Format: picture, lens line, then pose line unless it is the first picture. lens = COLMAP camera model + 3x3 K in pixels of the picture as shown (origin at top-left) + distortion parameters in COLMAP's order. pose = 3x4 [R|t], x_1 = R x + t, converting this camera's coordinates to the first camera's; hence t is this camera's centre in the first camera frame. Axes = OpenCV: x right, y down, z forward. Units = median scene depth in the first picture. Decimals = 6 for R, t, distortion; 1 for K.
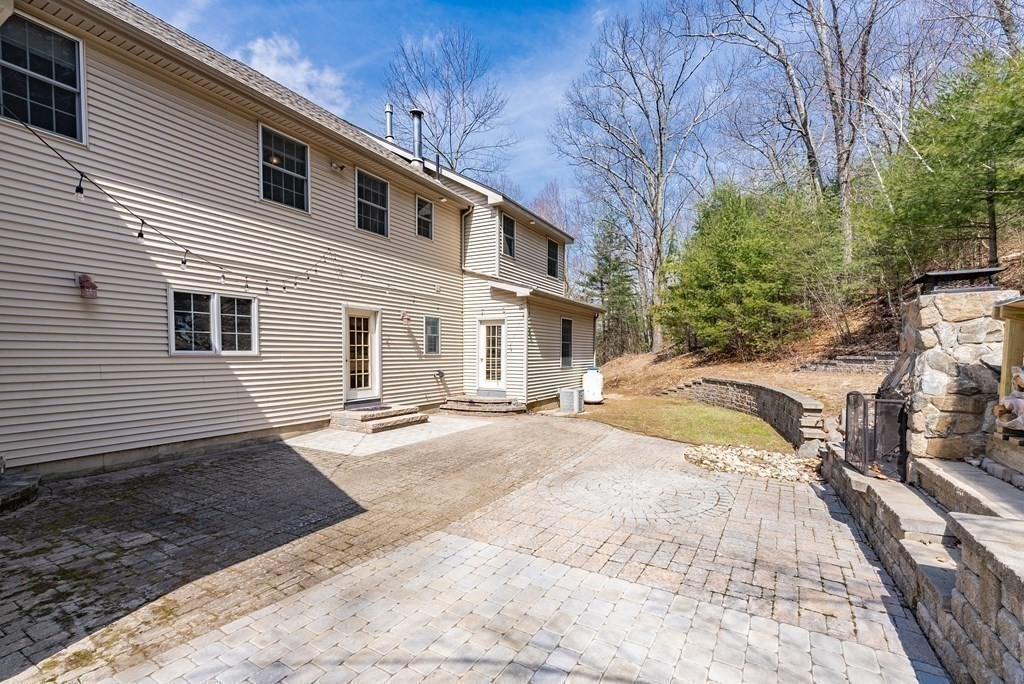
lens RADIAL K [[425.2, 0, 512.5], [0, 425.2, 349.2], [0, 0, 1]] dist [0.000573, 0.000010]
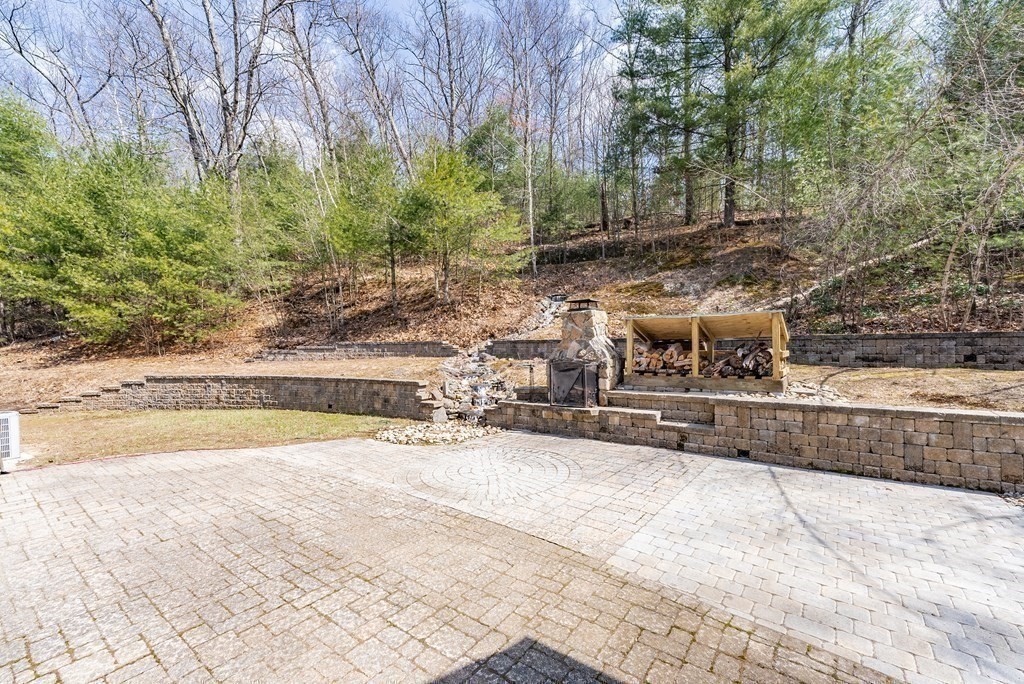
lens RADIAL K [[425.2, 0, 513.9], [0, 425.2, 339.7], [0, 0, 1]] dist [0.000573, 0.000010]
pose [[0.115910, 0.007770, 0.993229, -0.507731], [-0.002909, 0.999968, -0.007483, 0.010997], [-0.993255, -0.002022, 0.115929, 0.559353]]
